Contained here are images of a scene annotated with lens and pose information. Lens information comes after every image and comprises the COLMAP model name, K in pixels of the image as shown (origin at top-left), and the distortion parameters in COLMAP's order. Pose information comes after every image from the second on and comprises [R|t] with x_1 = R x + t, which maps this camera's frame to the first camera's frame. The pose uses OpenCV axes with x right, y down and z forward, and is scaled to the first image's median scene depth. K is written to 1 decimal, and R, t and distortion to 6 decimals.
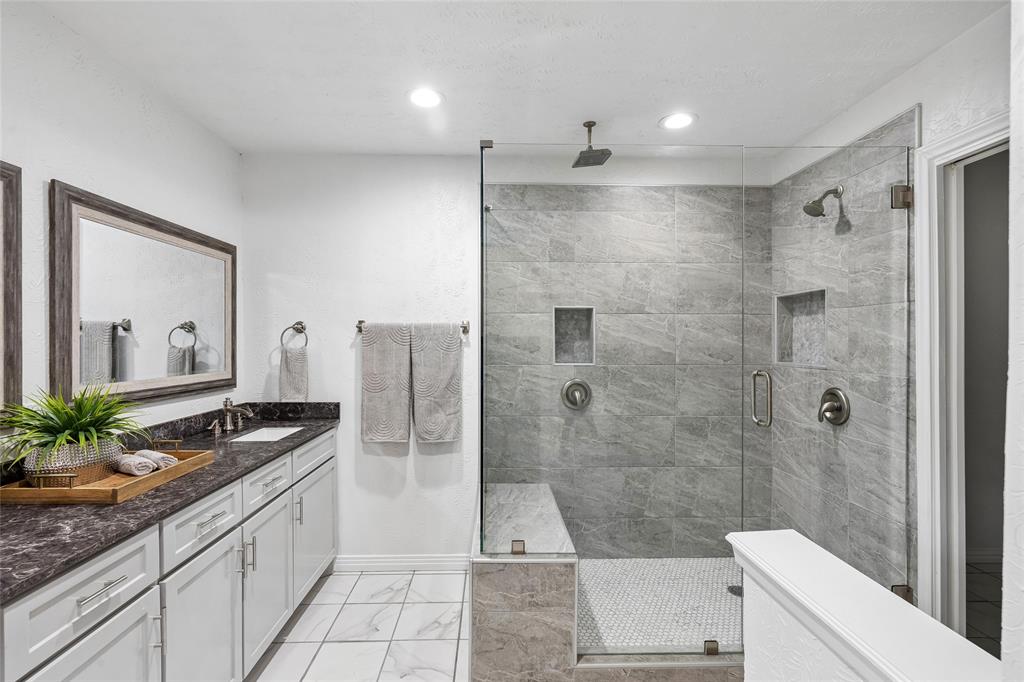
lens RADIAL K [[479.7, 0, 508.3], [0, 479.7, 342.0], [0, 0, 1]] dist [-0.001852, 0.001586]
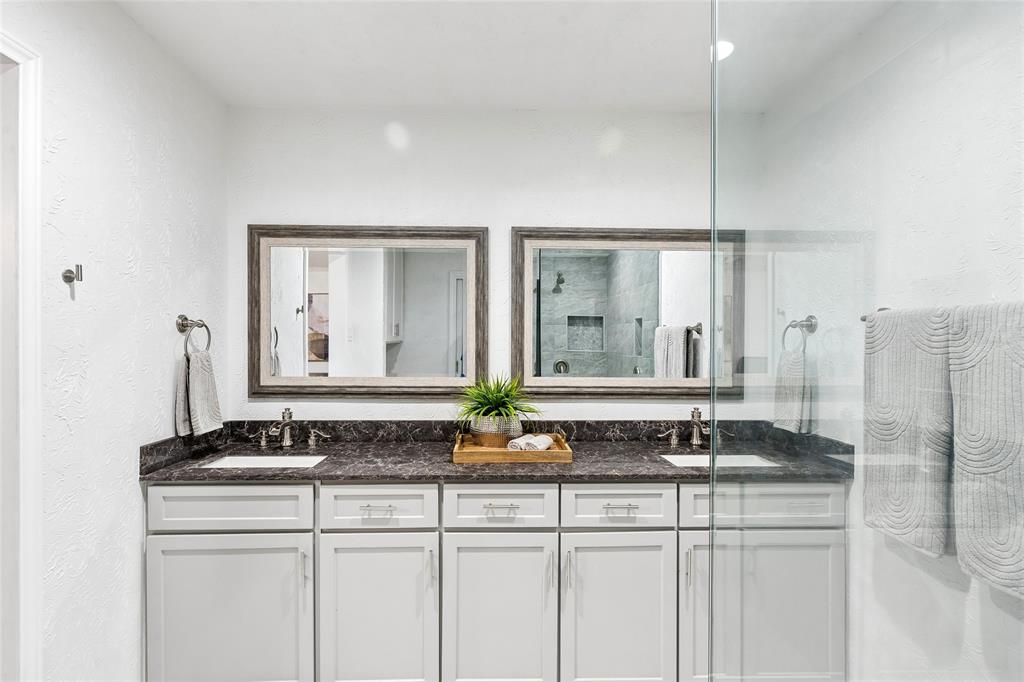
lens RADIAL K [[479.7, 0, 508.3], [0, 479.7, 342.0], [0, 0, 1]] dist [-0.001852, 0.001586]
pose [[-0.008042, 0.001047, -0.999967, 0.346117], [-0.009997, 0.999949, 0.001127, -0.002958], [0.999918, 0.010006, -0.008031, 0.757939]]
